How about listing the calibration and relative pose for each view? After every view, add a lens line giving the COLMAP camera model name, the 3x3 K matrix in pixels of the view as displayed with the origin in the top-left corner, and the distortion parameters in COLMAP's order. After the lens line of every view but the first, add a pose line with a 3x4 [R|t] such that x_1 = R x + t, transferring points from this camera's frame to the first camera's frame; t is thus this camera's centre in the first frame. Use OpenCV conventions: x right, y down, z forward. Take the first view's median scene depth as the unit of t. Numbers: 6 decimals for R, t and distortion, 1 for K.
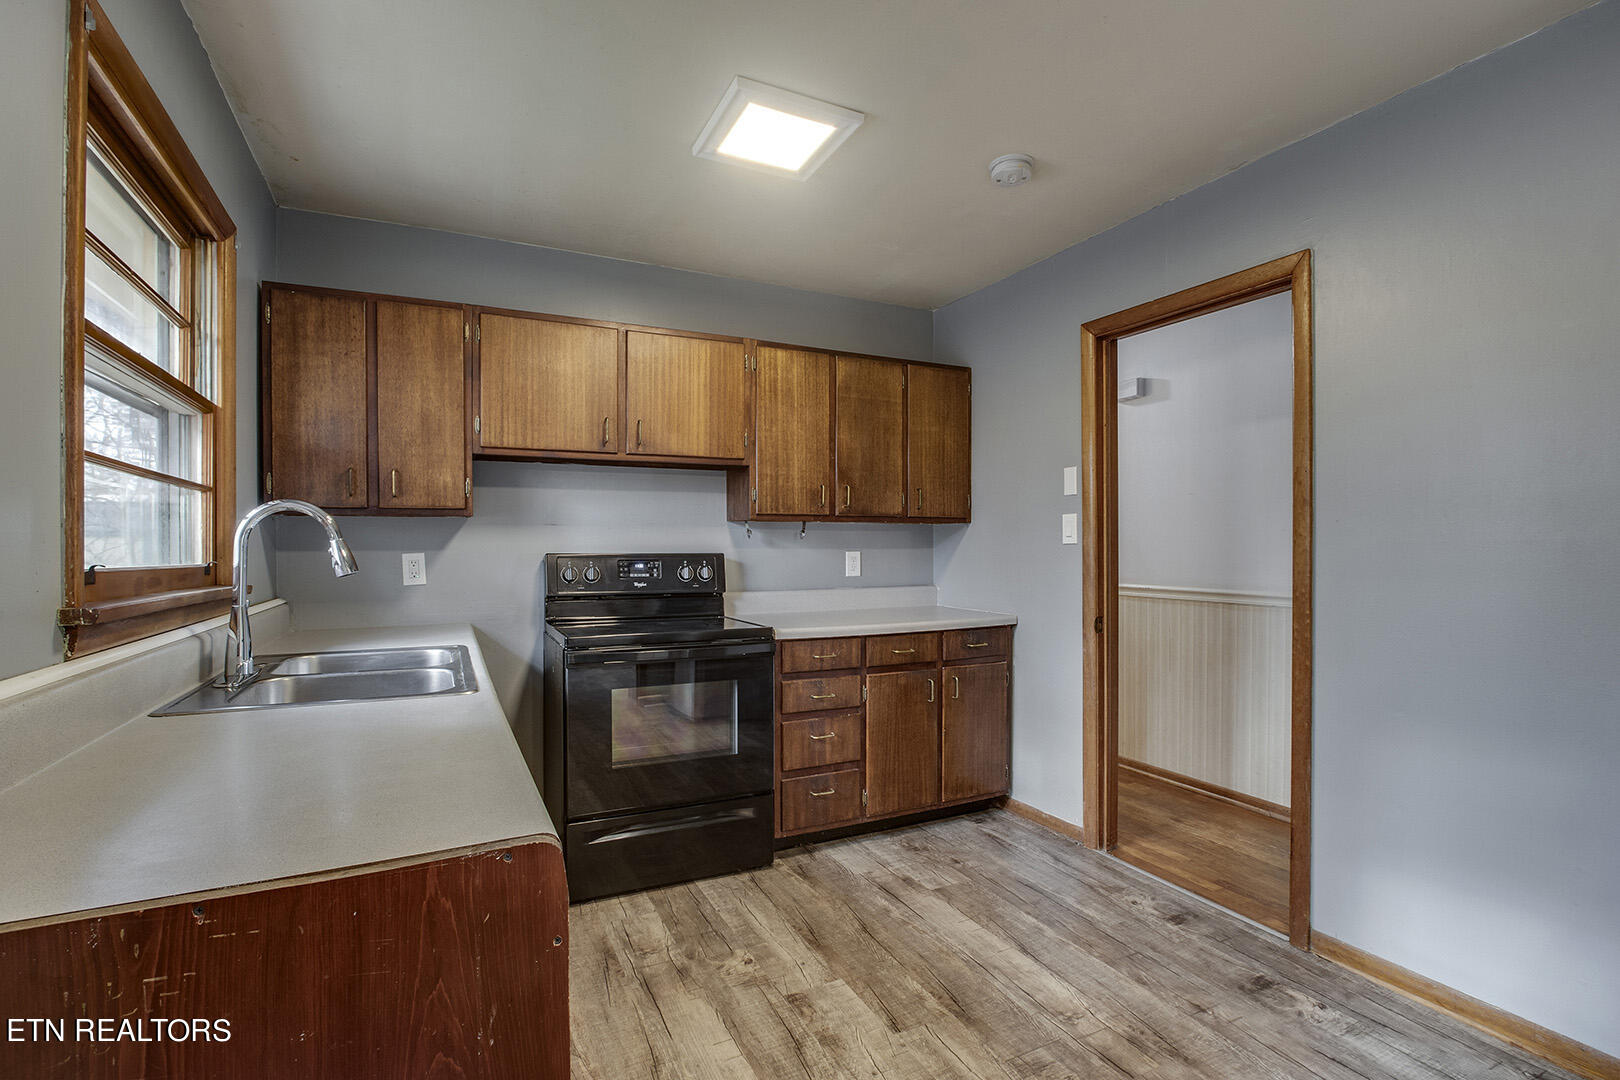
lens RADIAL K [[750.7, 0, 813.5], [0, 750.7, 551.6], [0, 0, 1]] dist [-0.025251, 0.003085]
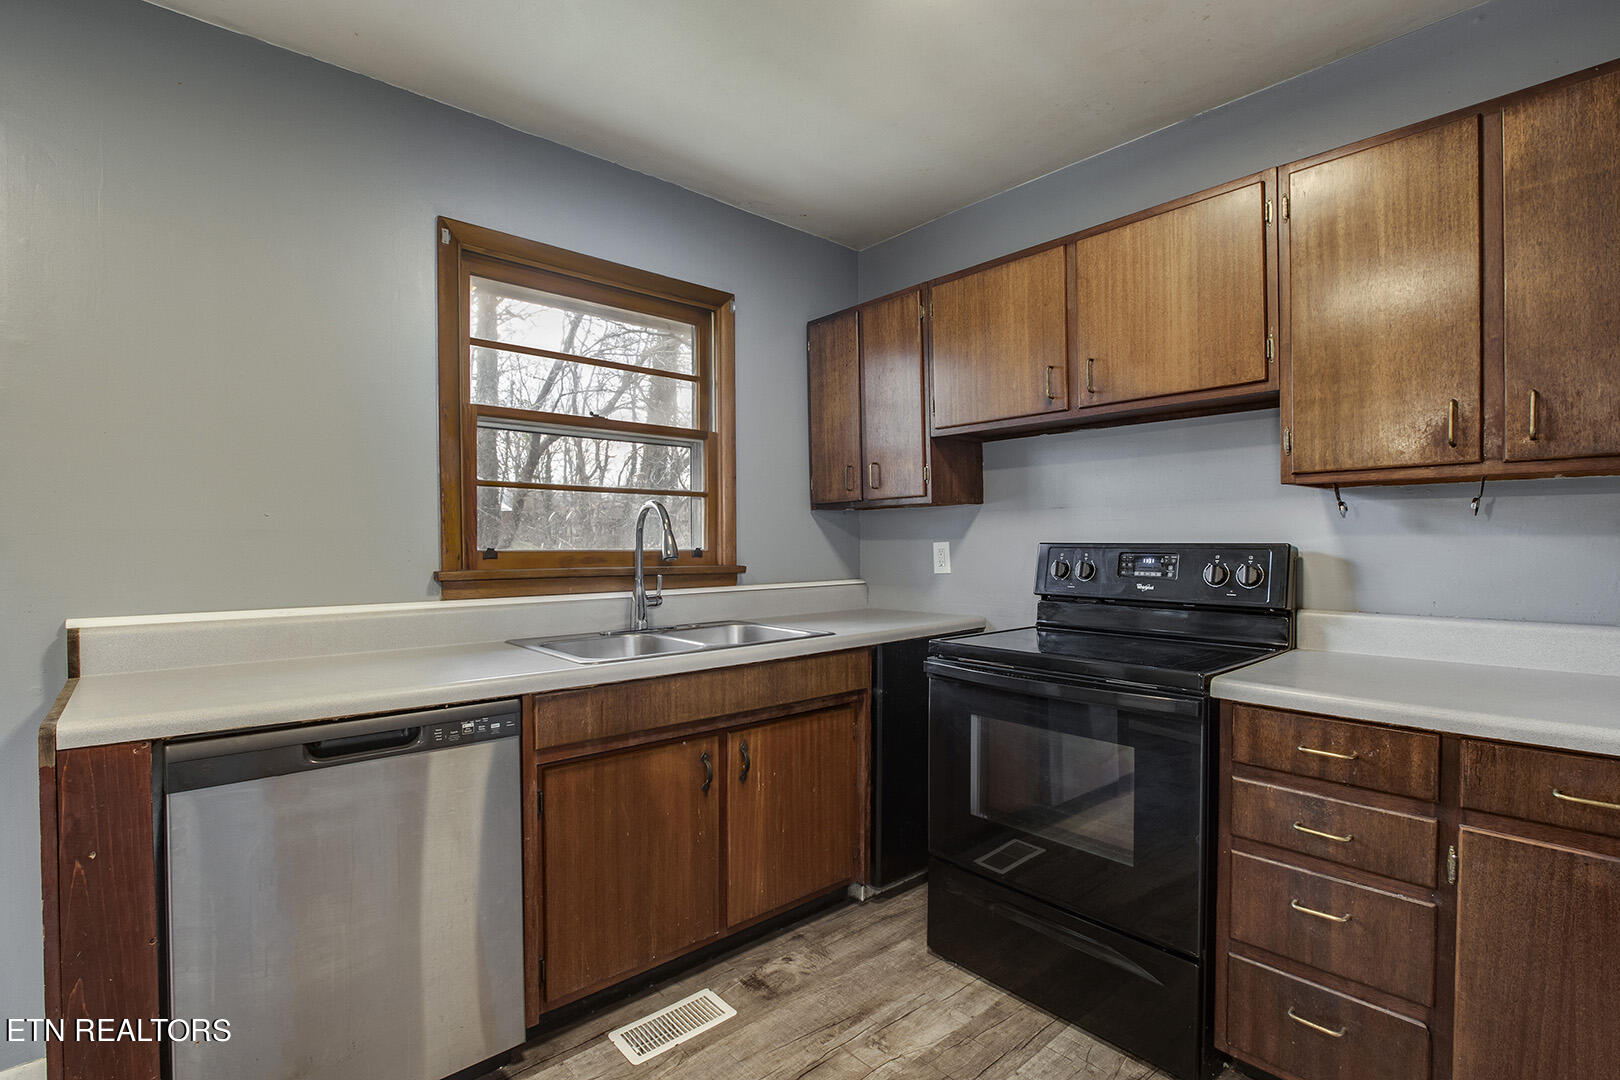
lens RADIAL K [[750.7, 0, 813.5], [0, 750.7, 551.6], [0, 0, 1]] dist [-0.025251, 0.003085]
pose [[0.273511, 0.012837, -0.961783, 0.387798], [-0.003998, 0.999917, 0.012209, 0.003208], [0.961861, 0.000506, 0.273540, 0.541510]]
